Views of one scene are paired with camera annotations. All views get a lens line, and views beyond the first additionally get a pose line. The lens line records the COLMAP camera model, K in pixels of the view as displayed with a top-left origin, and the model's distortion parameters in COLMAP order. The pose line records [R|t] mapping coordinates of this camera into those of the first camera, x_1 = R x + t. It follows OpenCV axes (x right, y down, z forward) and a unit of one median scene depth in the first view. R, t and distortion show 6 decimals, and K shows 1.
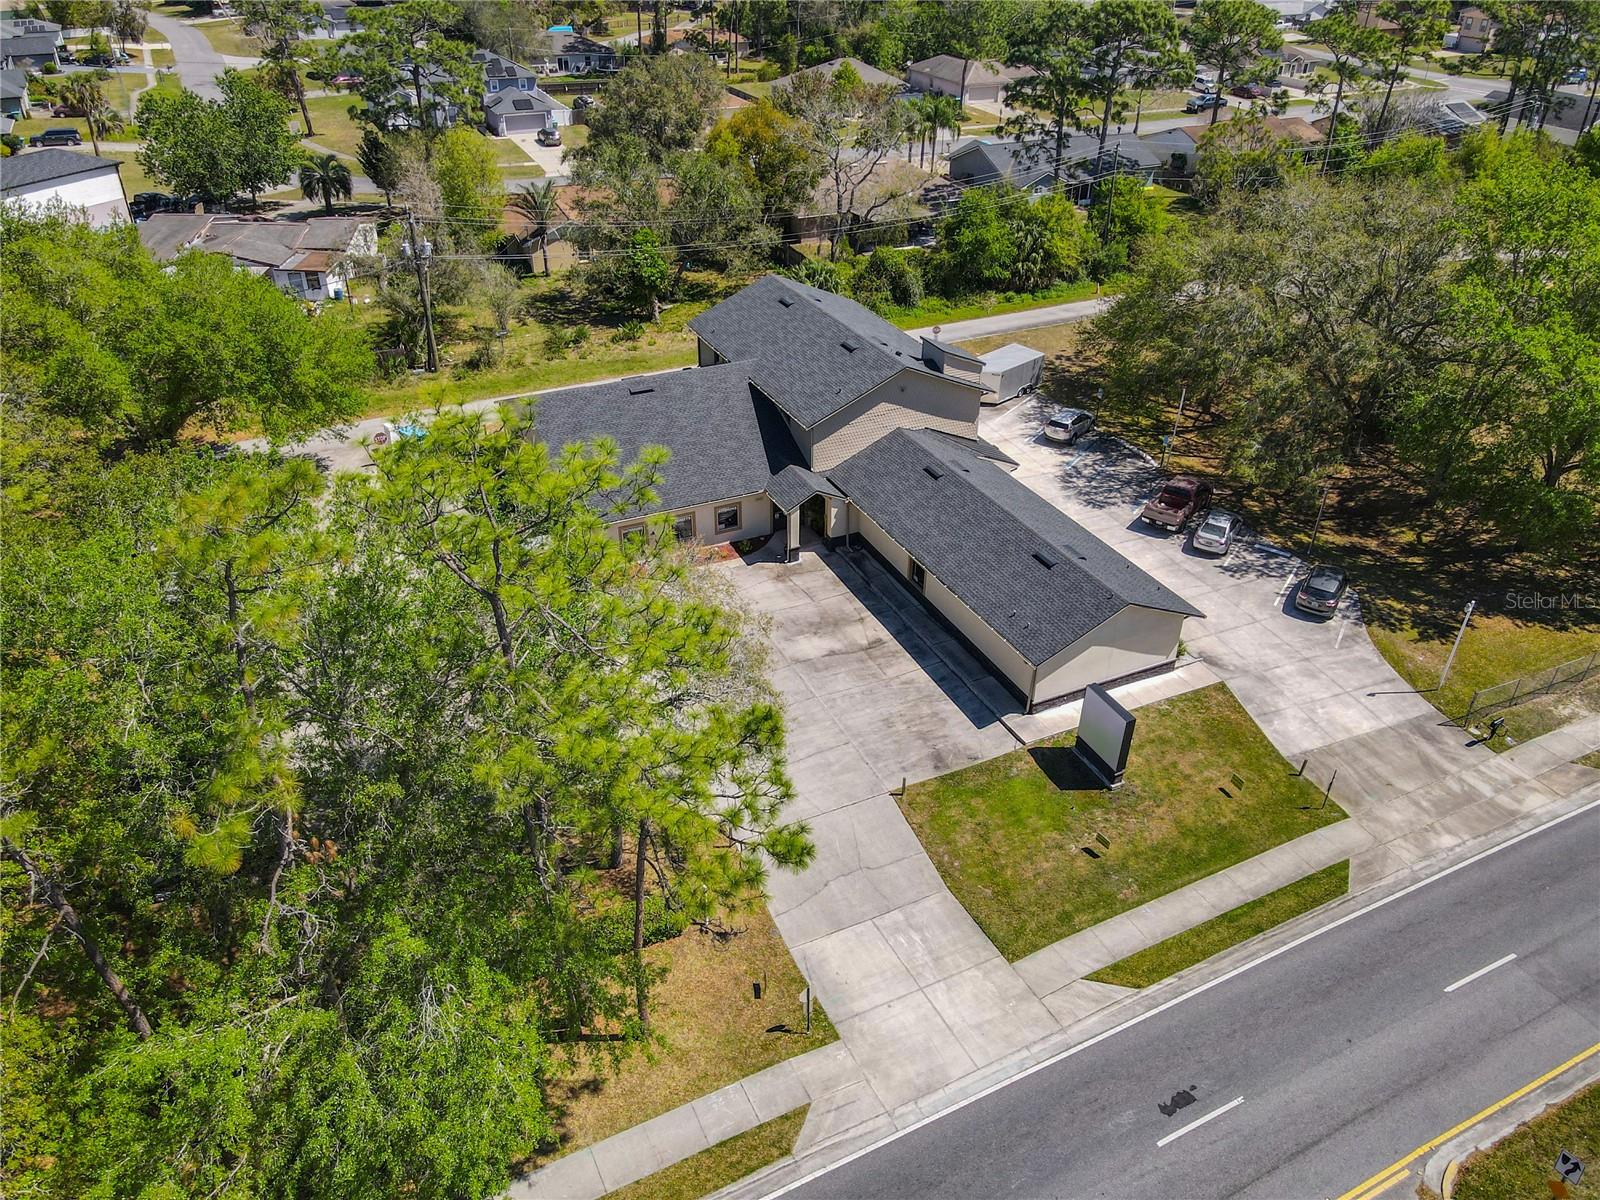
lens RADIAL K [[1173.9, 0, 809.6], [0, 1173.9, 594.2], [0, 0, 1]] dist [0.006105, 0.026521]
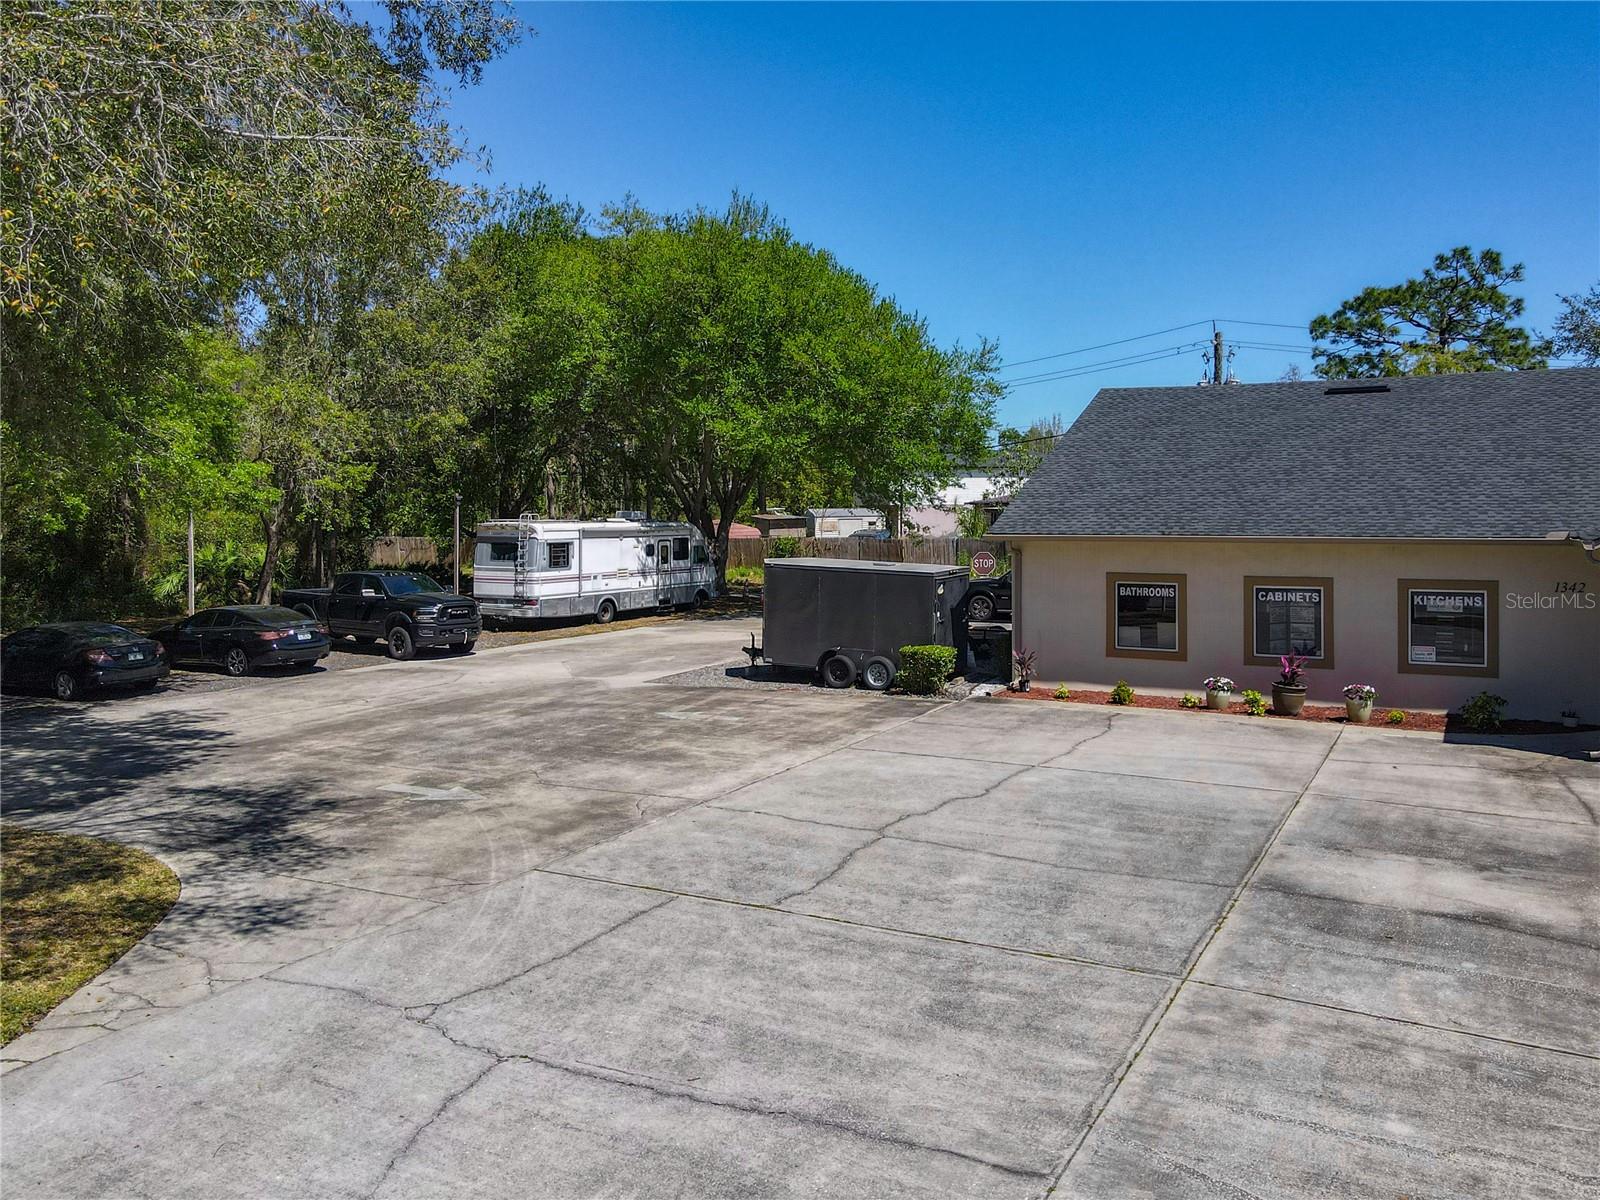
lens RADIAL K [[1253.7, 0, 835.4], [0, 1253.7, 533.6], [0, 0, 1]] dist [0.003732, 0.010796]
pose [[0.602047, 0.004325, -0.798449, 0.128383], [-0.419434, 0.852616, -0.311643, 0.112185], [0.679422, 0.522521, 0.515129, 0.825163]]
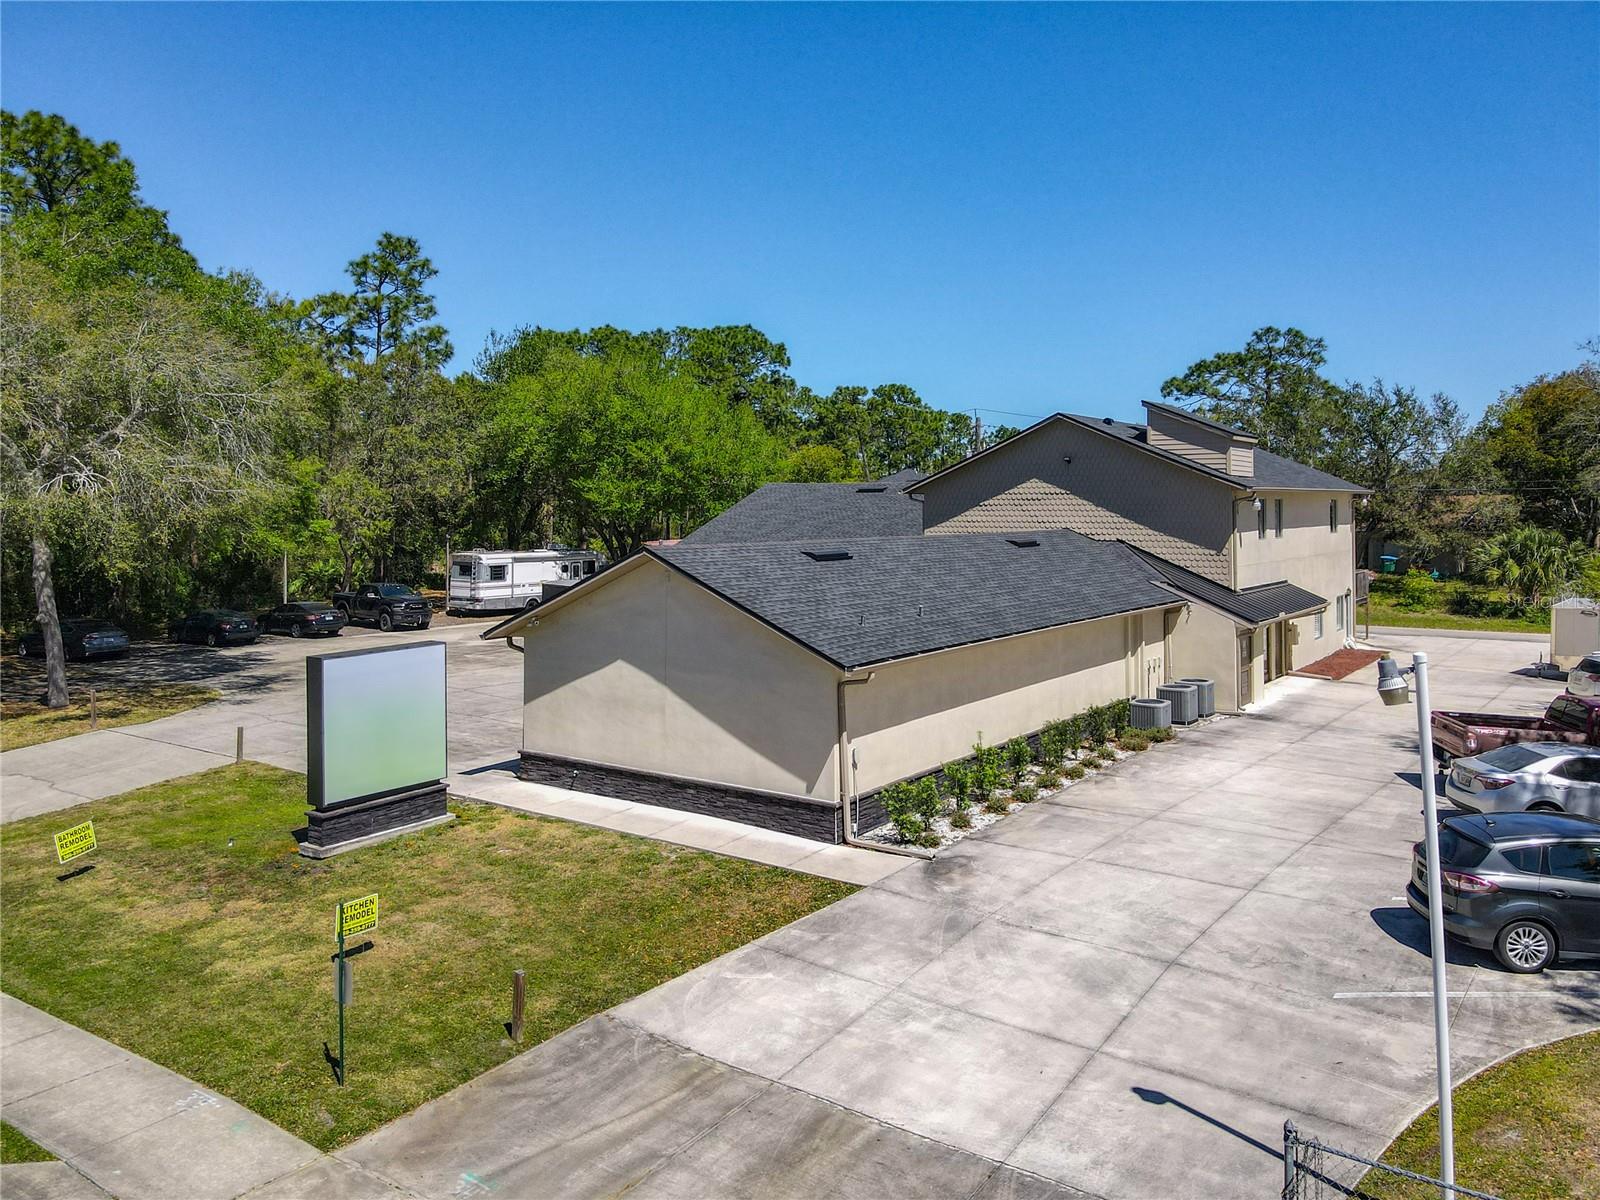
lens RADIAL K [[1222.4, 0, 820.0], [0, 1222.4, 499.8], [0, 0, 1]] dist [0.029120, -0.001222]
pose [[0.487827, -0.015508, -0.872802, 0.673887], [-0.460204, 0.845045, -0.272233, 0.083860], [0.741779, 0.534470, 0.405099, 0.805886]]
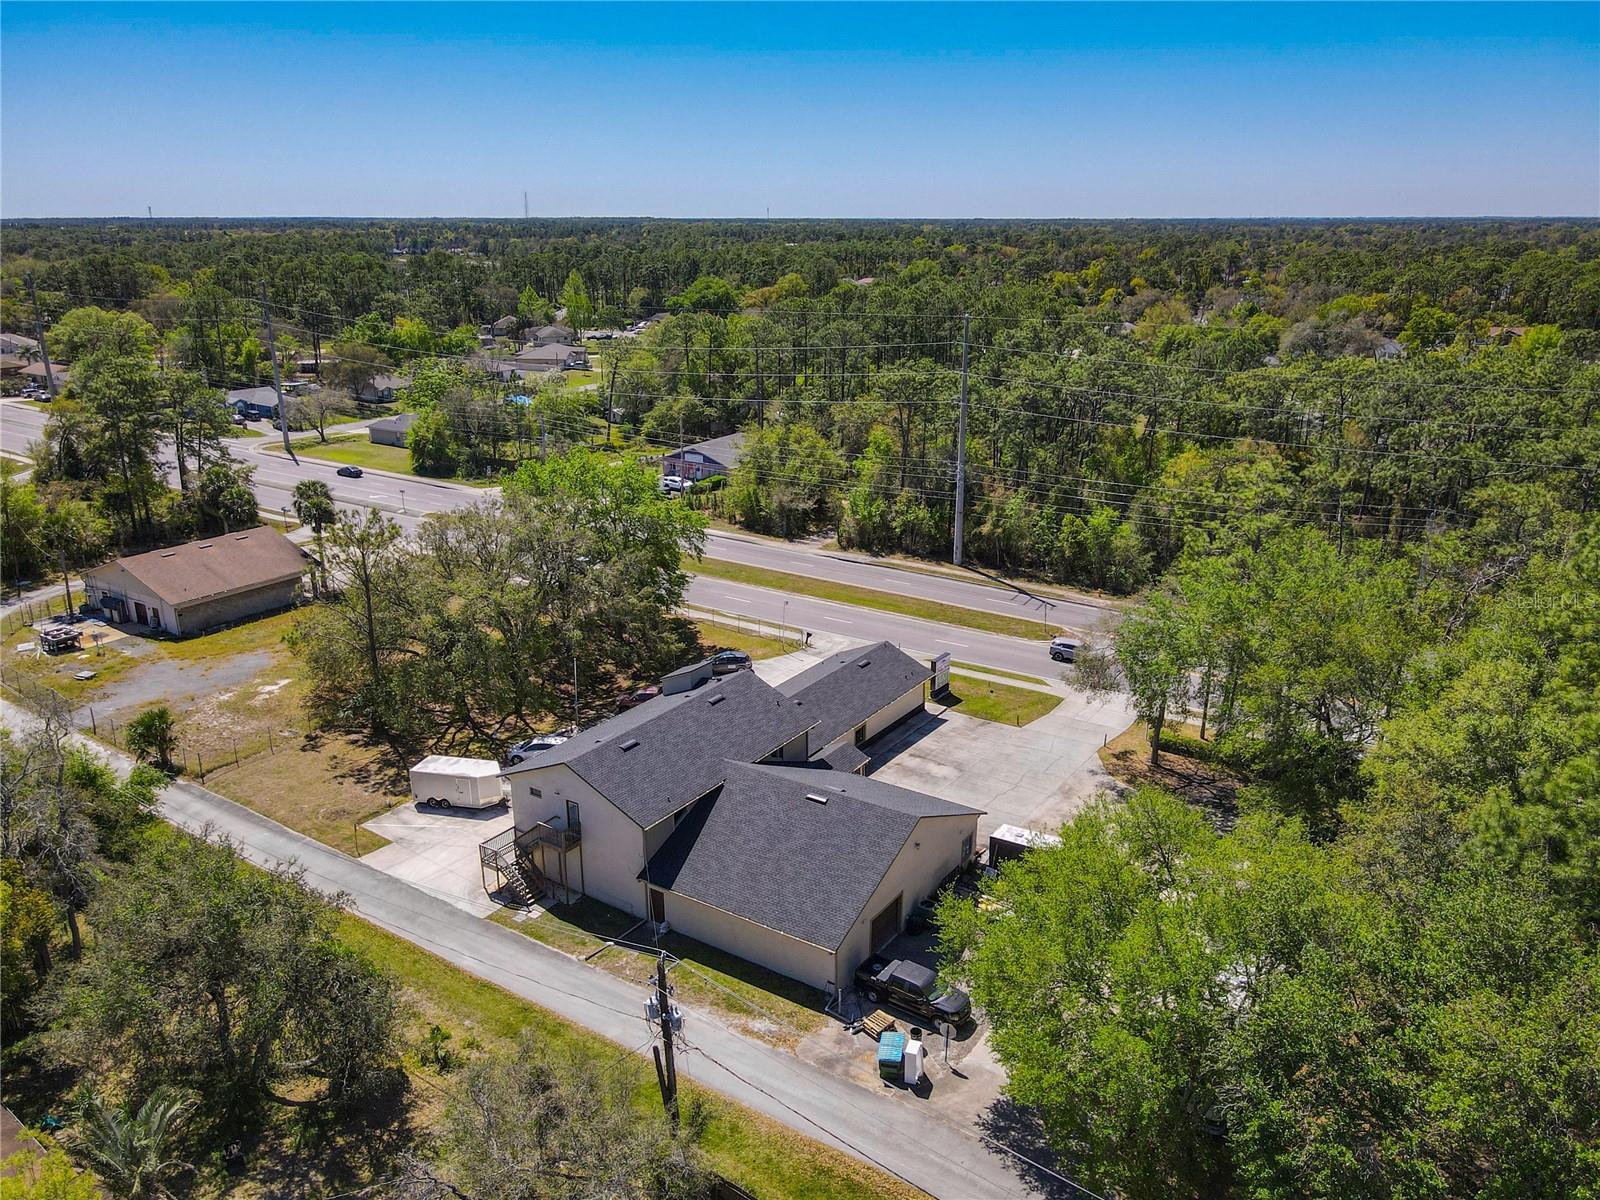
lens RADIAL K [[1187.0, 0, 822.2], [0, 1187.0, 607.4], [0, 0, 1]] dist [-0.030305, 0.081374]
pose [[-0.513306, -0.283193, 0.810135, -1.184701], [0.450355, 0.714681, 0.535174, -1.072163], [-0.730546, 0.639557, -0.239313, 1.430906]]
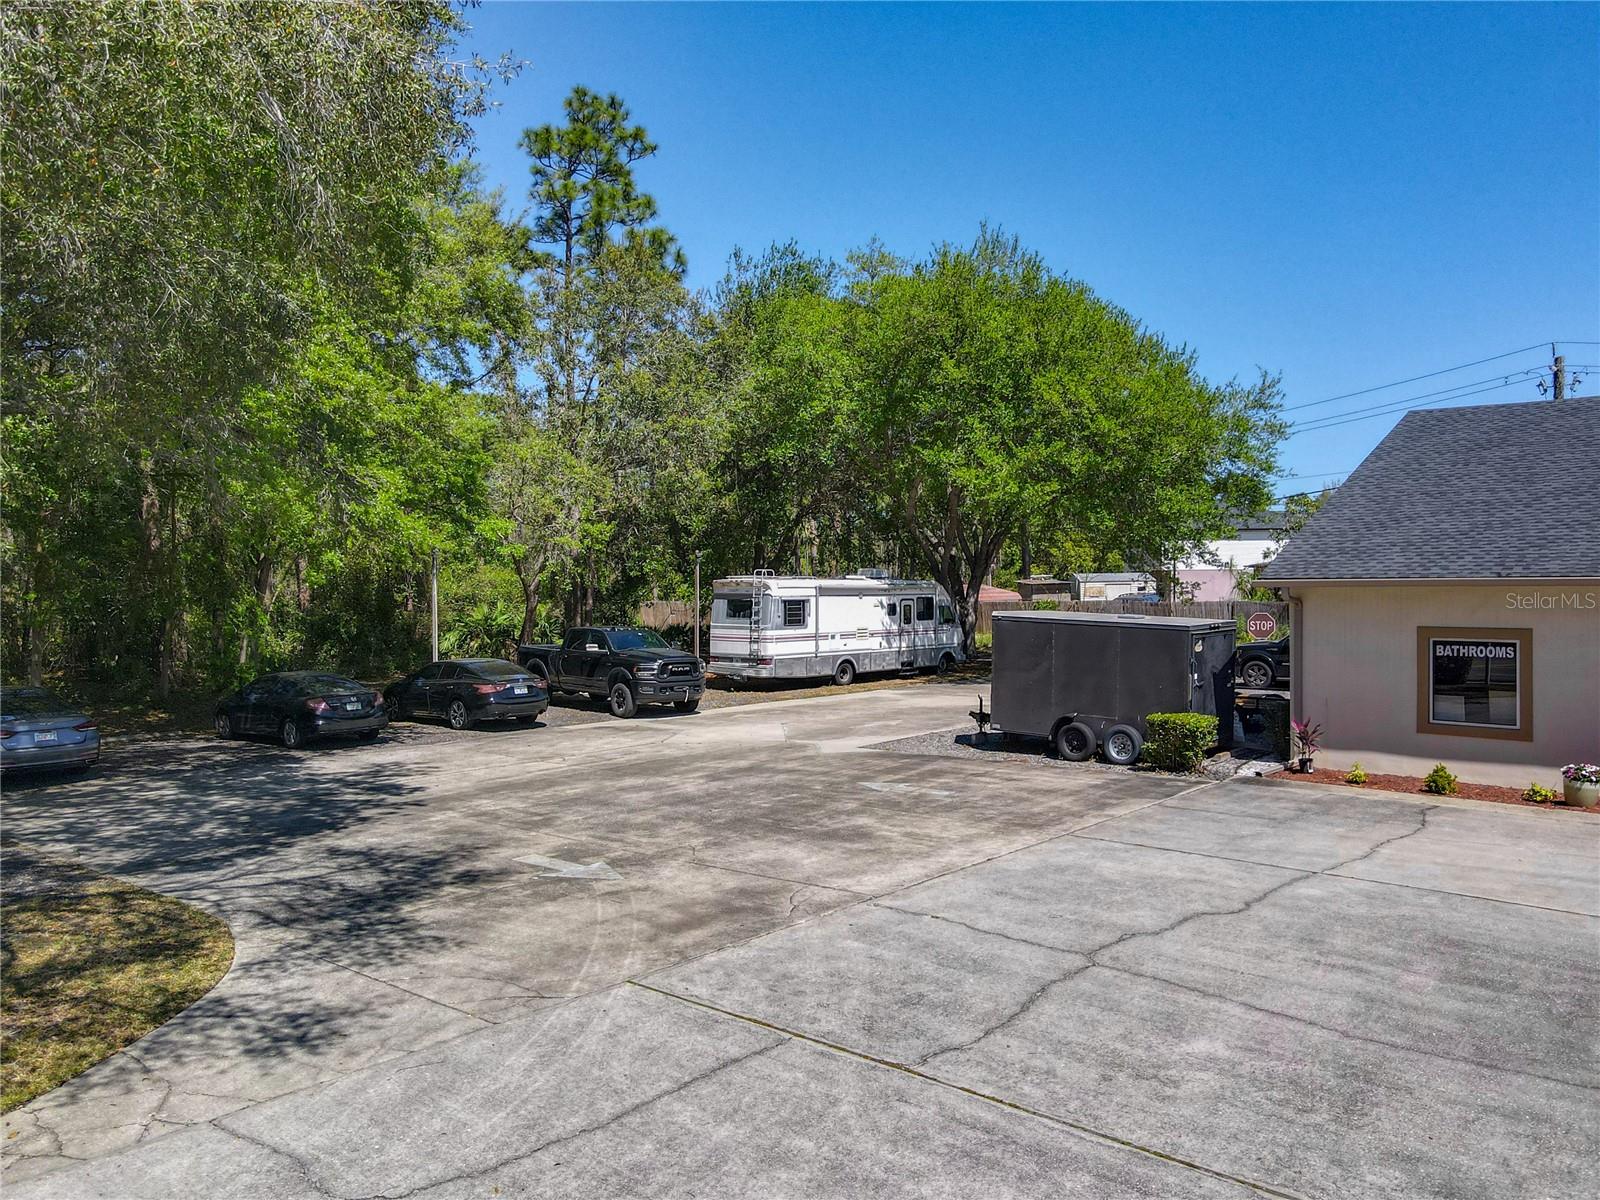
lens RADIAL K [[1221.6, 0, 834.9], [0, 1221.6, 603.0], [0, 0, 1]] dist [0.002791, 0.067259]
pose [[0.408216, 0.003335, -0.912879, 0.078242], [-0.481049, 0.850674, -0.212005, 0.091024], [0.775855, 0.525683, 0.348863, 0.876853]]
